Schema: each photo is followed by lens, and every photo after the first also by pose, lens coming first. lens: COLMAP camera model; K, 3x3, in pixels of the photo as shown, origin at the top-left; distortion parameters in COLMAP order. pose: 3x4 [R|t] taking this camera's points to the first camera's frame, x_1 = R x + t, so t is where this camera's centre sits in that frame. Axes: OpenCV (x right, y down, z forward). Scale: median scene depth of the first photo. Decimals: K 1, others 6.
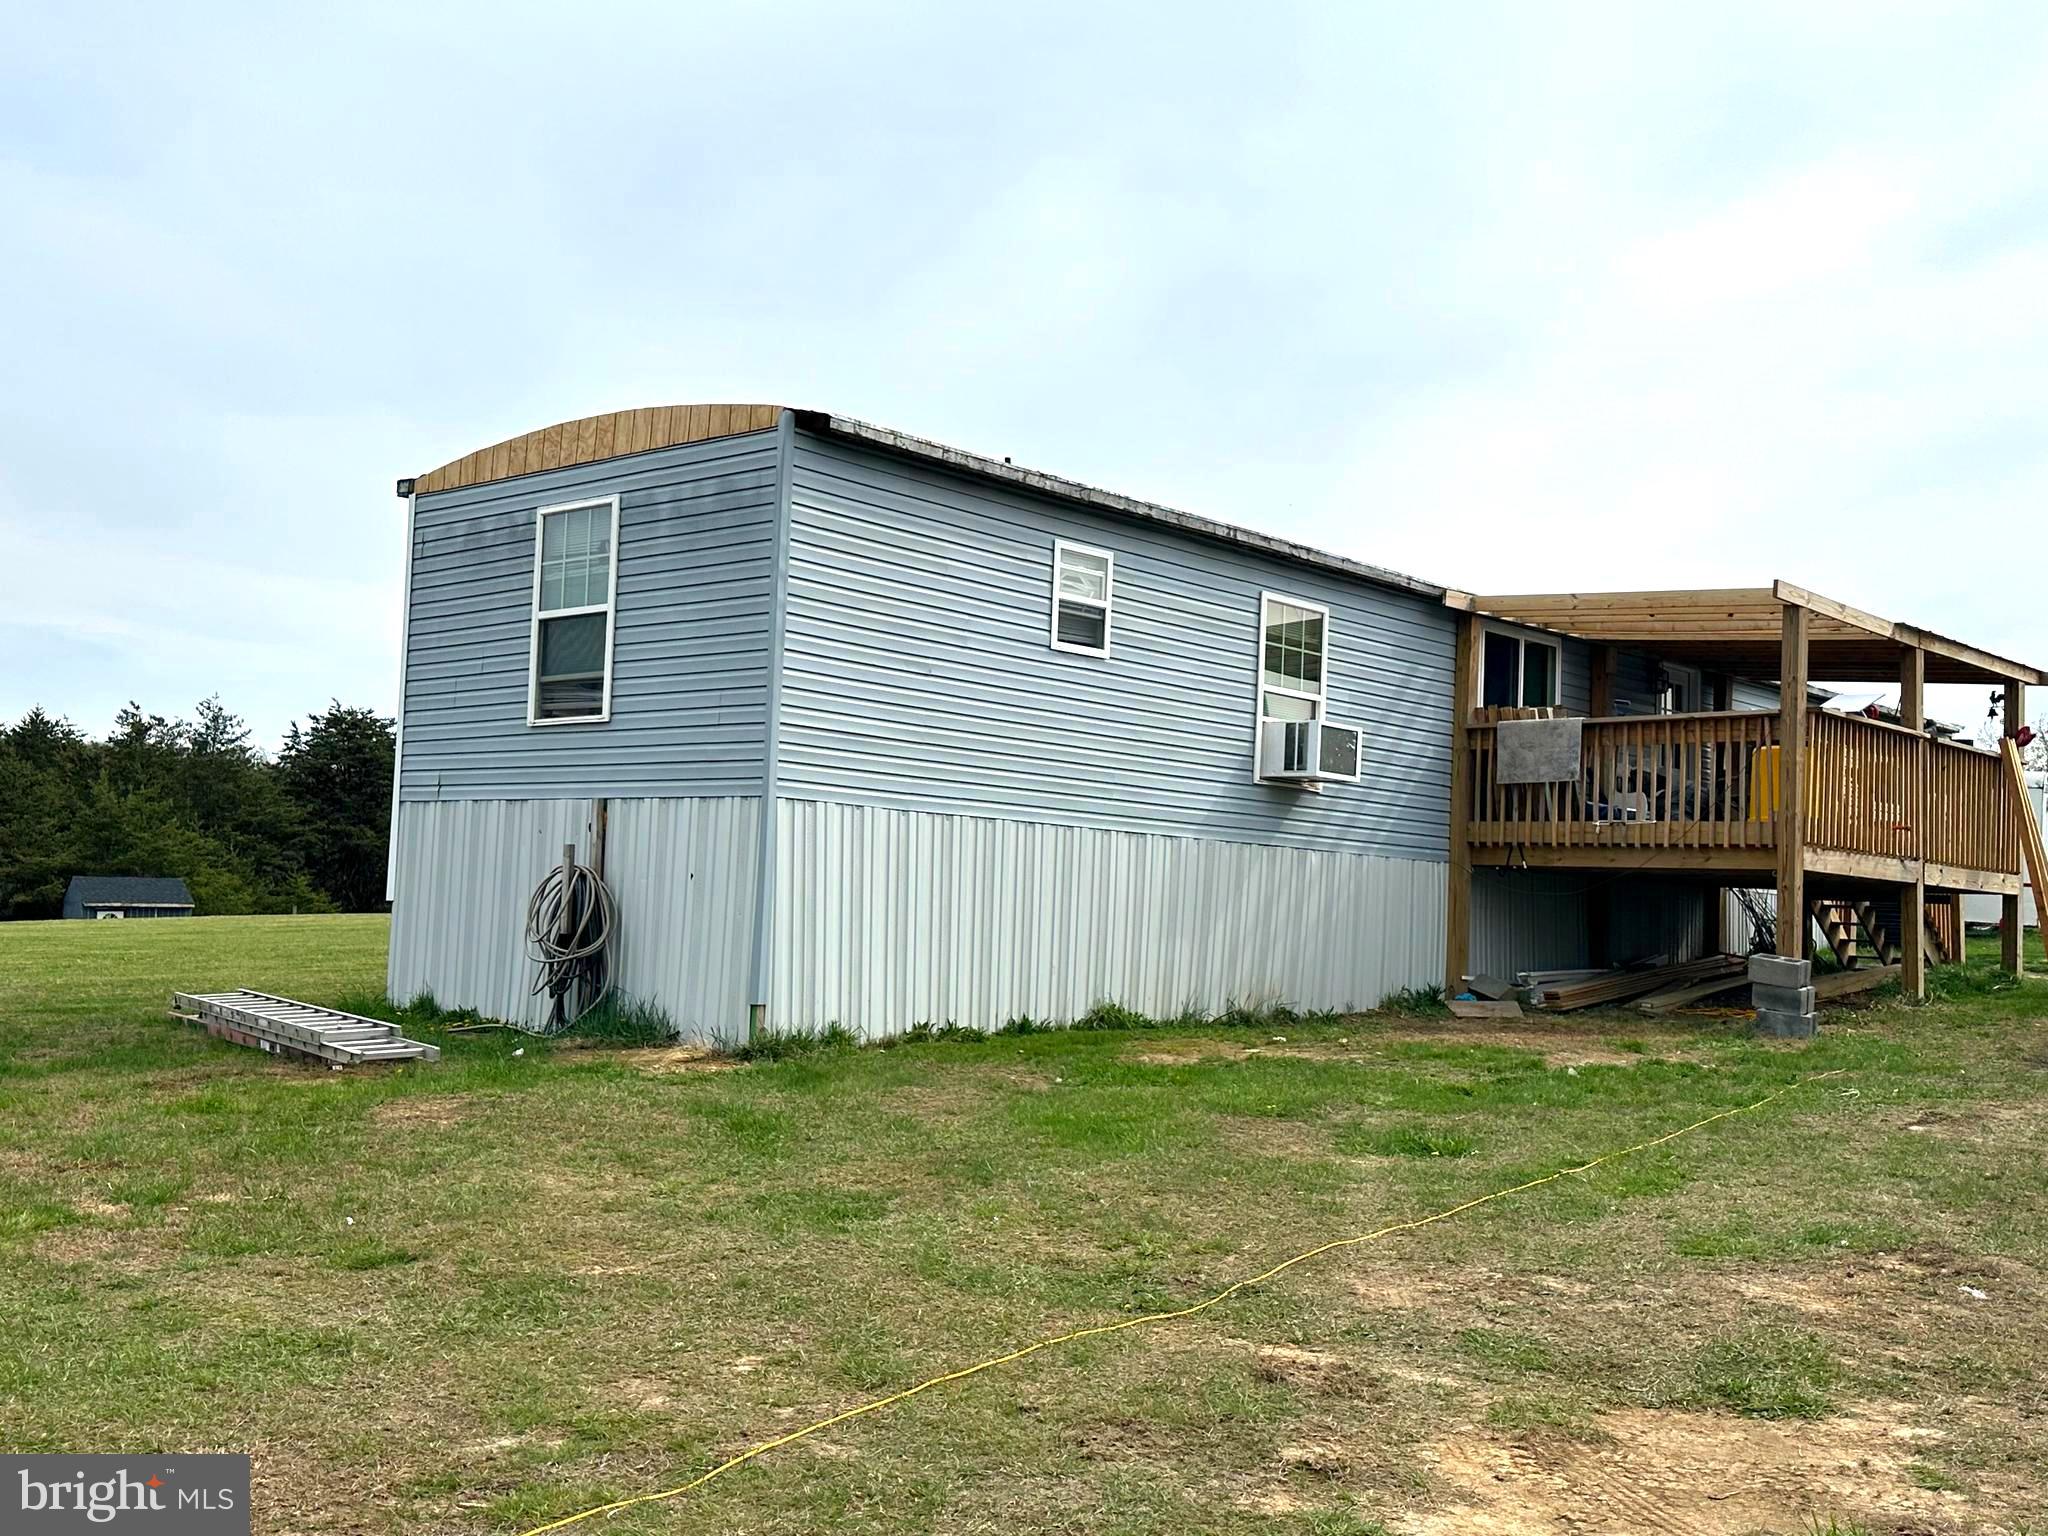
lens RADIAL K [[2118.1, 0, 1024.0], [0, 2118.1, 768.0], [0, 0, 1]] dist [-0.085588, -0.016840]
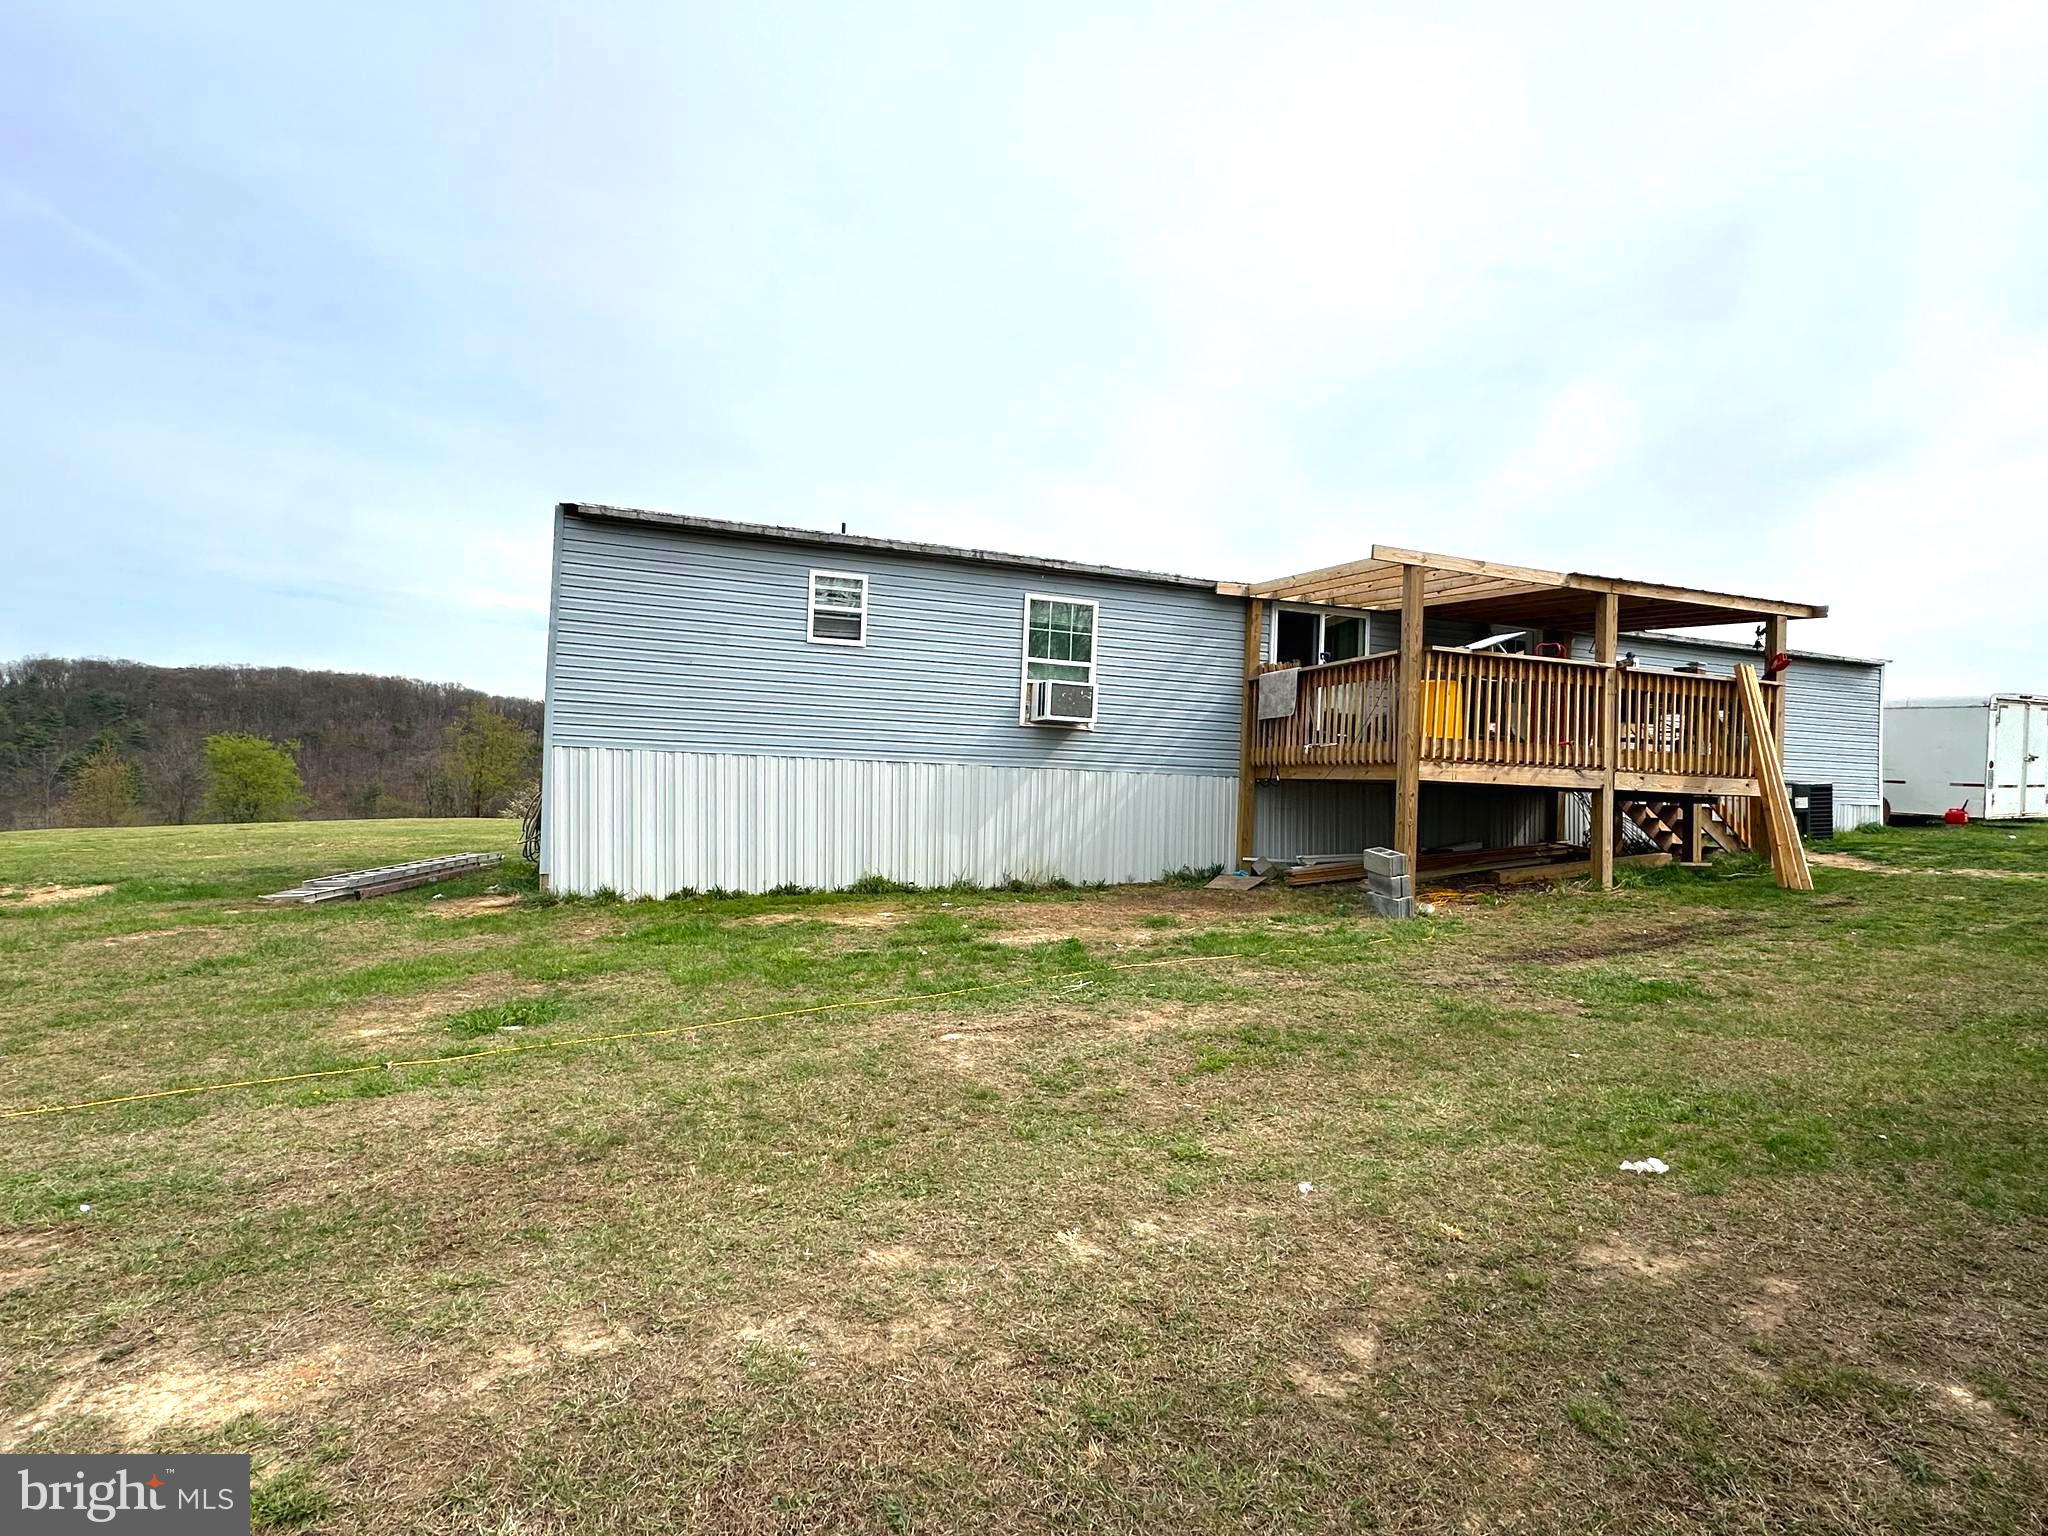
lens RADIAL K [[1086.9, 0, 1024.0], [0, 1086.9, 768.0], [0, 0, 1]] dist [-0.042912, 0.000687]
pose [[0.900401, -0.020150, -0.434595, 0.427549], [0.035194, 0.999027, 0.026596, 0.016095], [0.433636, -0.039242, 0.900233, 0.318618]]
